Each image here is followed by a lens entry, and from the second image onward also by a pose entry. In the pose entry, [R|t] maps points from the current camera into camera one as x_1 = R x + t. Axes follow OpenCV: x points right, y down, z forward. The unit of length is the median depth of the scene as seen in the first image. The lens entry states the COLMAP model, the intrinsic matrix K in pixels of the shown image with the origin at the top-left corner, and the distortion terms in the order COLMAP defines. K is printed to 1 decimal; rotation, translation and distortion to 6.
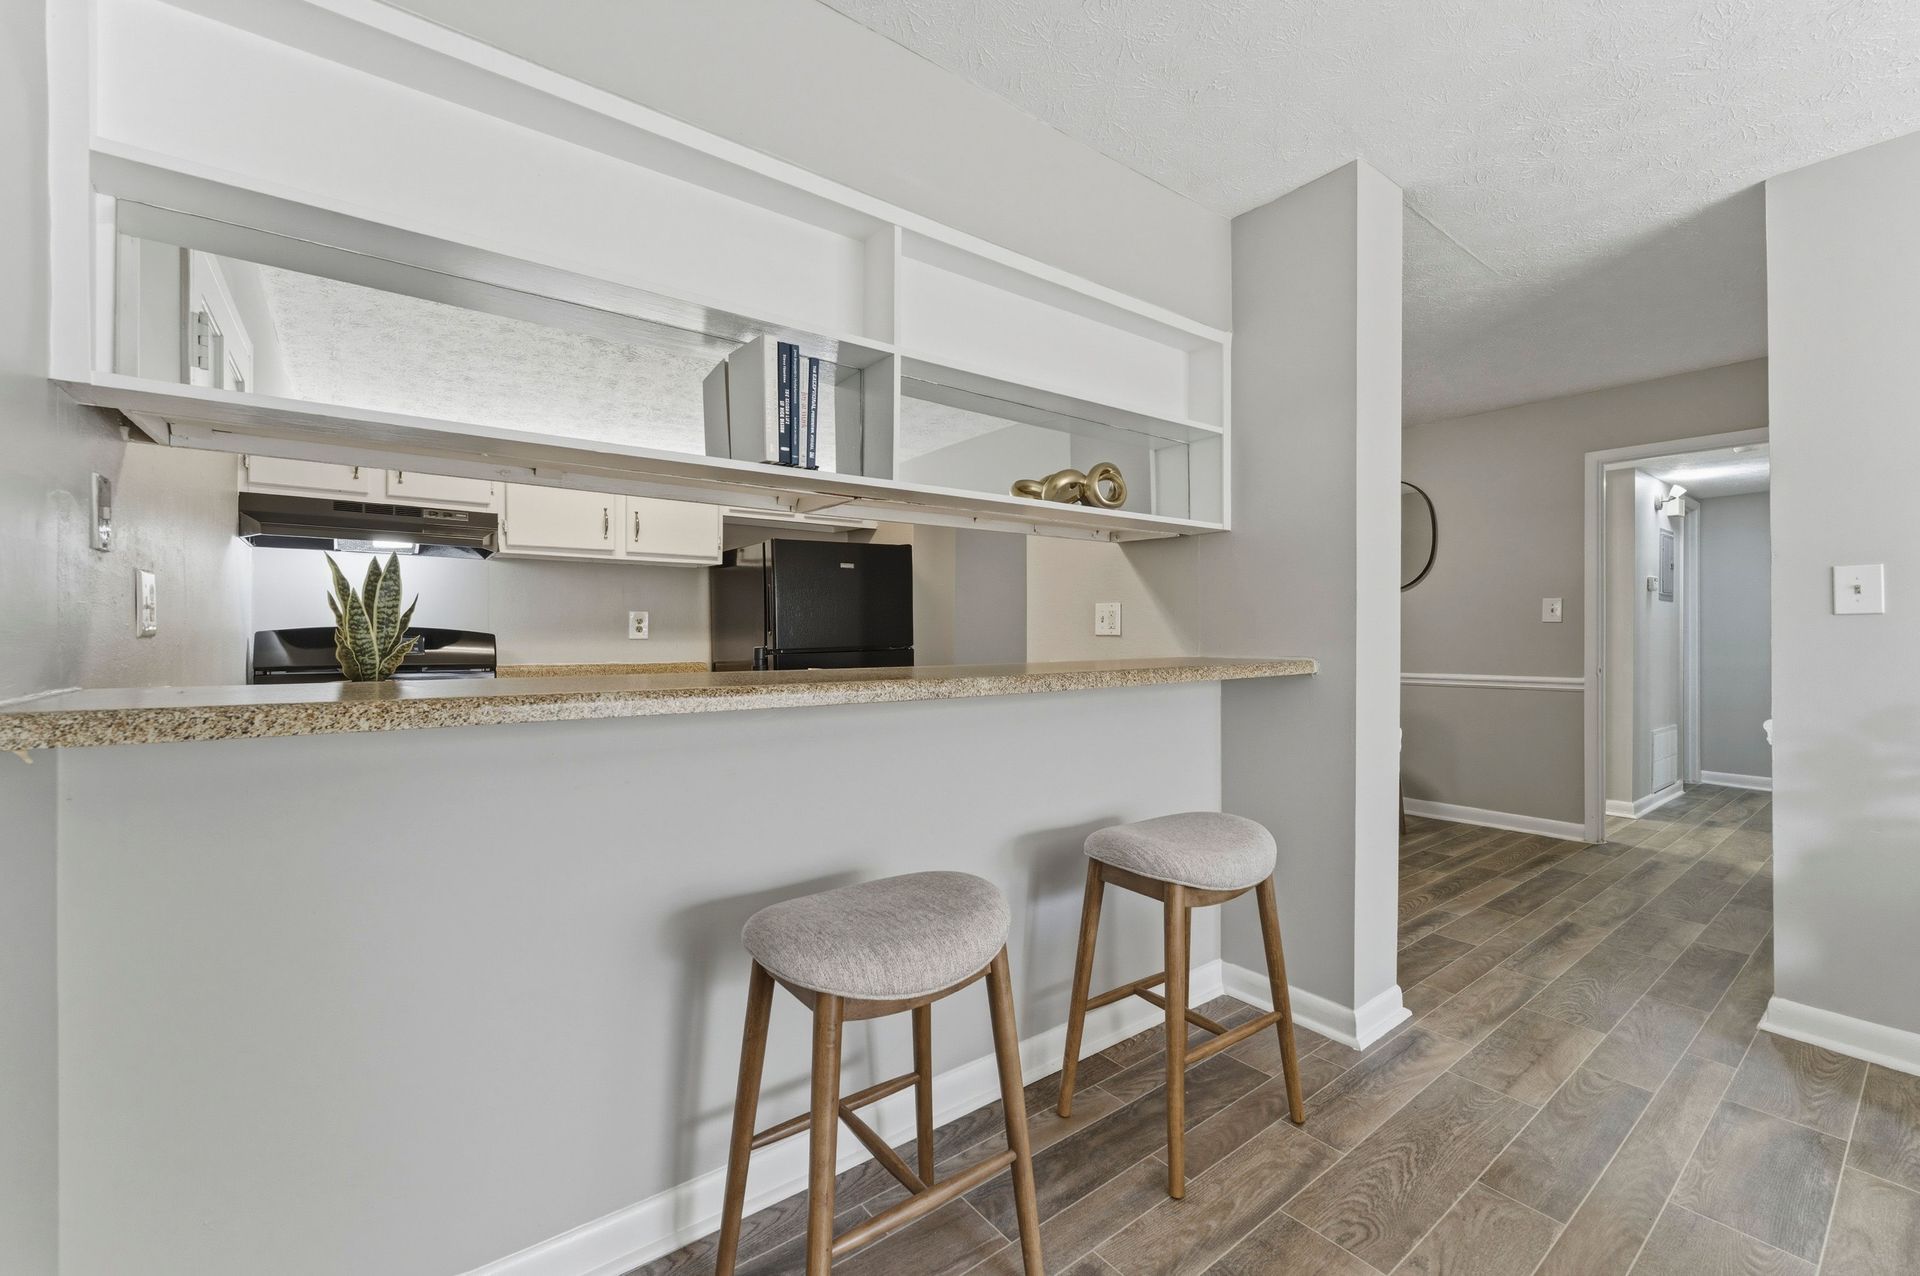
lens RADIAL K [[775.1, 0, 932.9], [0, 775.1, 638.2], [0, 0, 1]] dist [-0.004473, 0.000187]
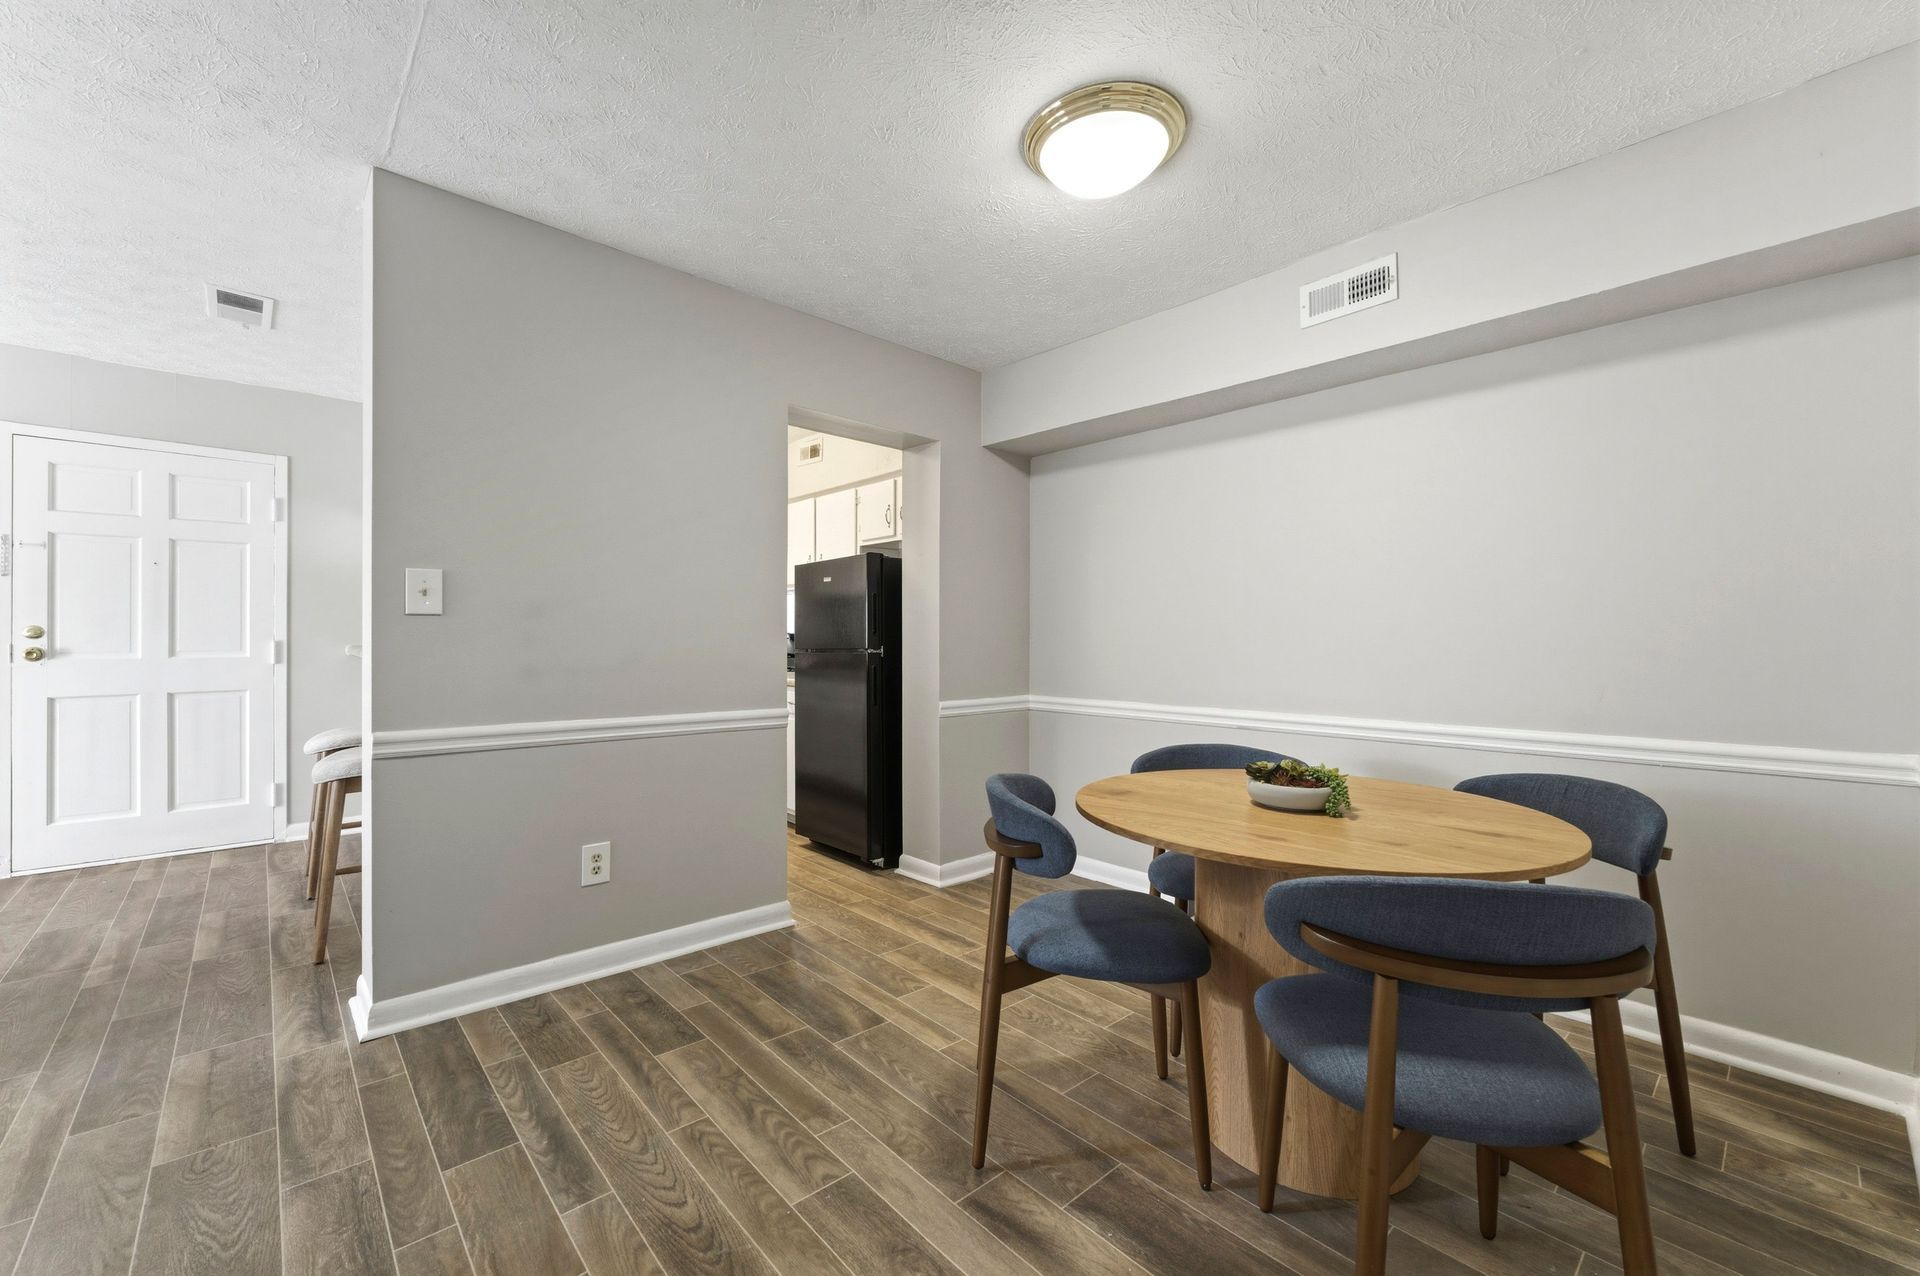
lens RADIAL K [[775.1, 0, 966.7], [0, 775.1, 633.1], [0, 0, 1]] dist [-0.004473, 0.000187]
pose [[0.101206, -0.004017, -0.994857, 1.646144], [-0.015566, 0.999863, -0.005621, -0.012662], [0.994744, 0.016054, 0.101130, 1.650128]]
